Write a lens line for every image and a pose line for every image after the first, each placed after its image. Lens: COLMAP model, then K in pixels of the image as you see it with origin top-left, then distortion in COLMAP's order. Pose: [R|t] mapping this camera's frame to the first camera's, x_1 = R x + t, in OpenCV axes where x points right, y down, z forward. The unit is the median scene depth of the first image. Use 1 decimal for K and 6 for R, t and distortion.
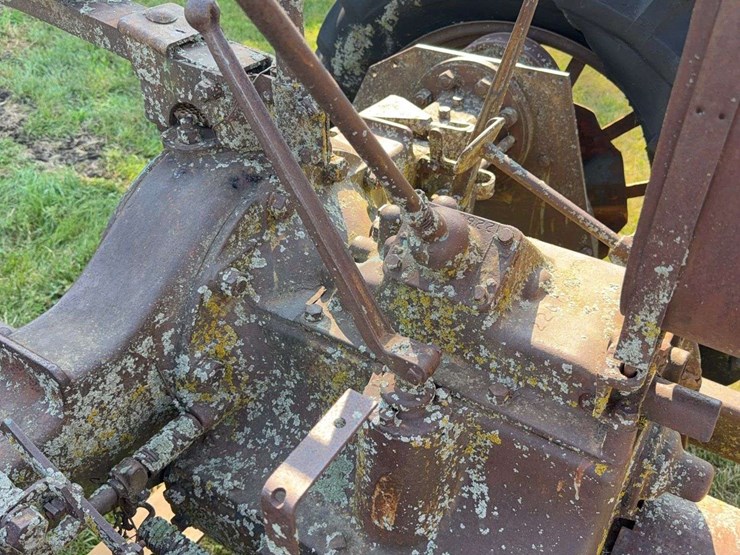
lens RADIAL K [[703.1, 0, 367.4], [0, 703.1, 278.3], [0, 0, 1]] dist [0.024492, 0.000000]
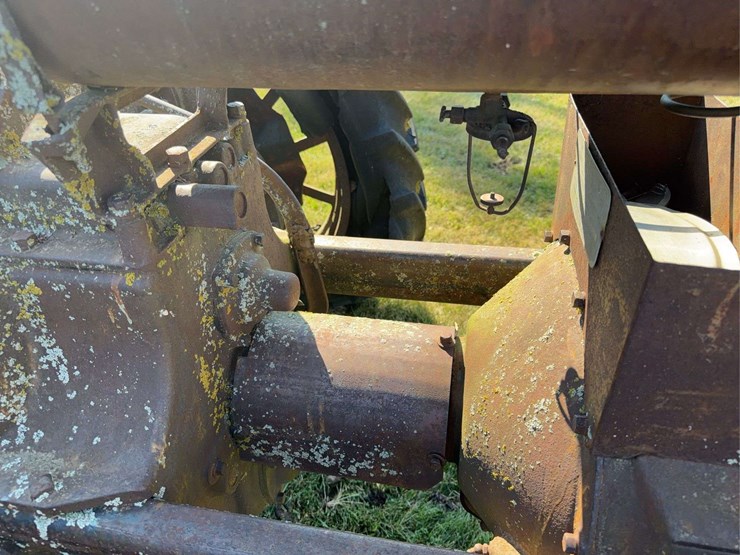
lens RADIAL K [[521.5, 0, 371.5], [0, 521.5, 282.5], [0, 0, 1]] dist [0.025573, -0.058412]
pose [[0.923597, -0.250758, 0.289982, 0.369658], [0.257315, 0.966196, 0.015953, 0.302001], [-0.284179, 0.059882, 0.956899, 0.203822]]
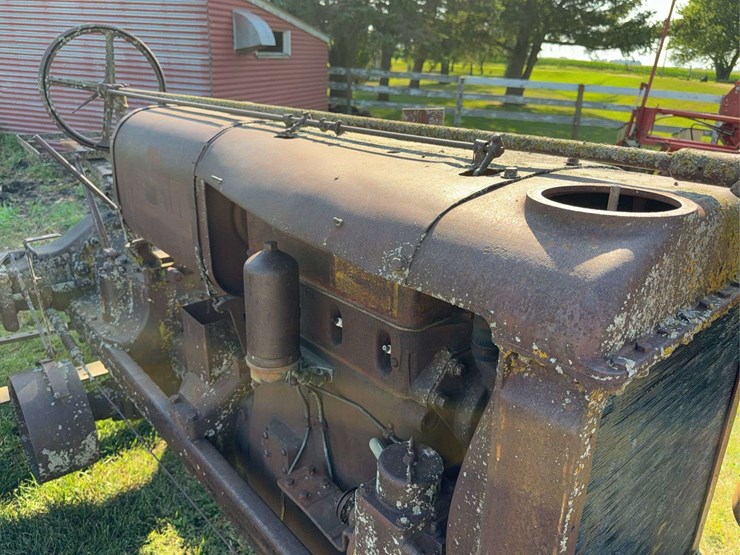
lens RADIAL K [[565.7, 0, 374.6], [0, 565.7, 277.4], [0, 0, 1]] dist [0.019735, -0.036123]
pose [[0.958656, 0.111343, -0.261880, 1.856115], [-0.180485, 0.949396, -0.257044, 0.640833], [0.220008, 0.293682, 0.930240, -1.171059]]
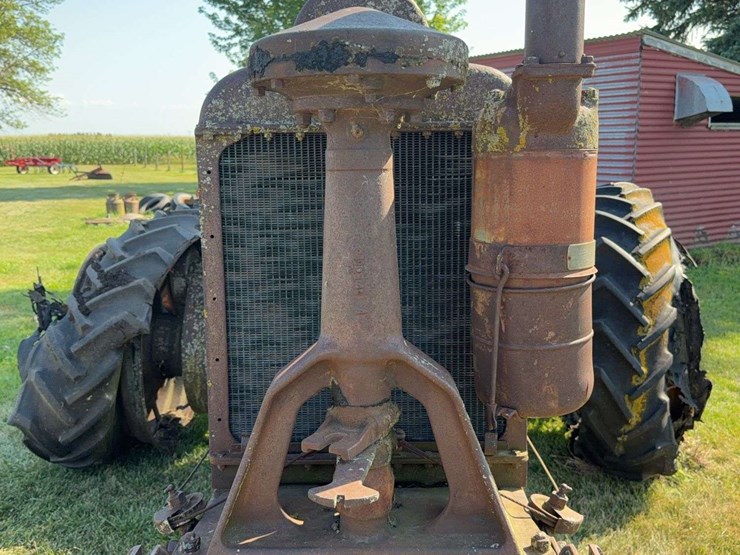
lens RADIAL K [[743.1, 0, 368.9], [0, 743.1, 294.7], [0, 0, 1]] dist [0.008960, 0.000000]
pose [[0.518515, 0.128436, -0.845368, 3.542640], [-0.493736, 0.852155, -0.173371, 0.908962], [0.698117, 0.507284, 0.505268, -0.843907]]
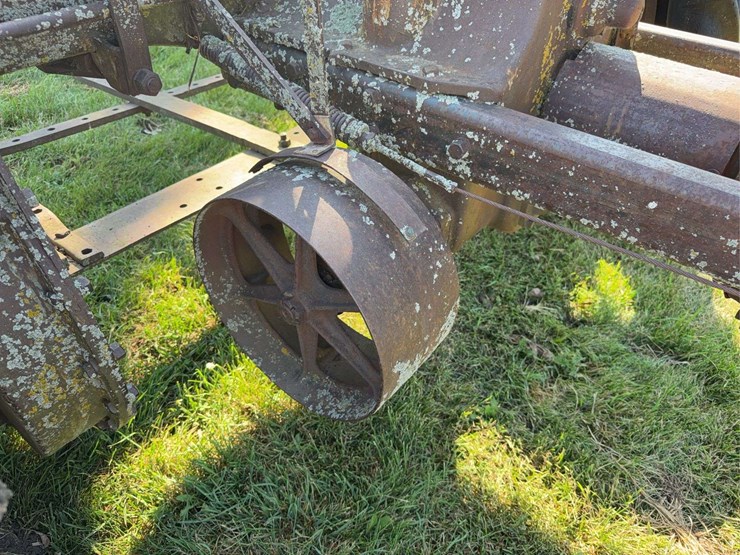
lens RADIAL K [[525.8, 0, 370.3], [0, 525.8, 277.2], [0, 0, 1]] dist [0.055016, -0.069307]
pose [[0.995346, 0.076652, -0.058409, 0.096918], [-0.071266, 0.993453, 0.089288, 0.733211], [0.064871, -0.084710, 0.994292, -0.023019]]
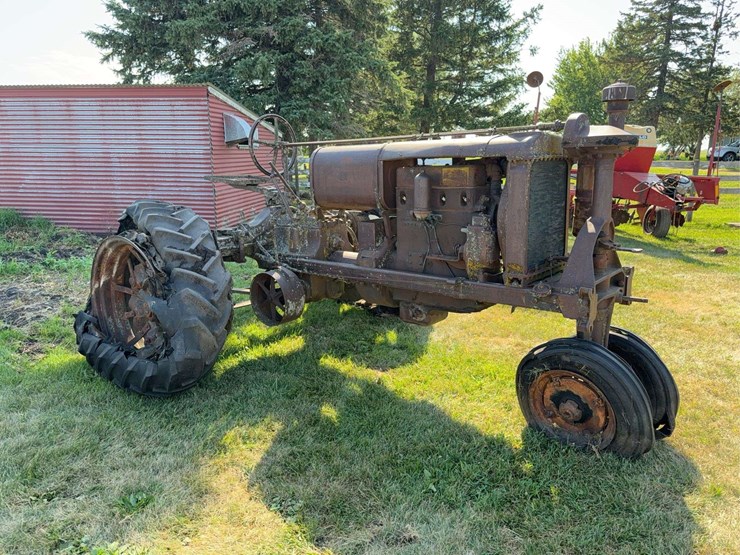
lens RADIAL K [[565.7, 0, 371.2], [0, 565.7, 282.4], [0, 0, 1]] dist [0.019735, -0.036123]
pose [[0.991266, -0.006746, -0.131705, 1.450861], [-0.048314, 0.910681, -0.410275, 2.778221], [0.122709, 0.413054, 0.902402, -3.540366]]
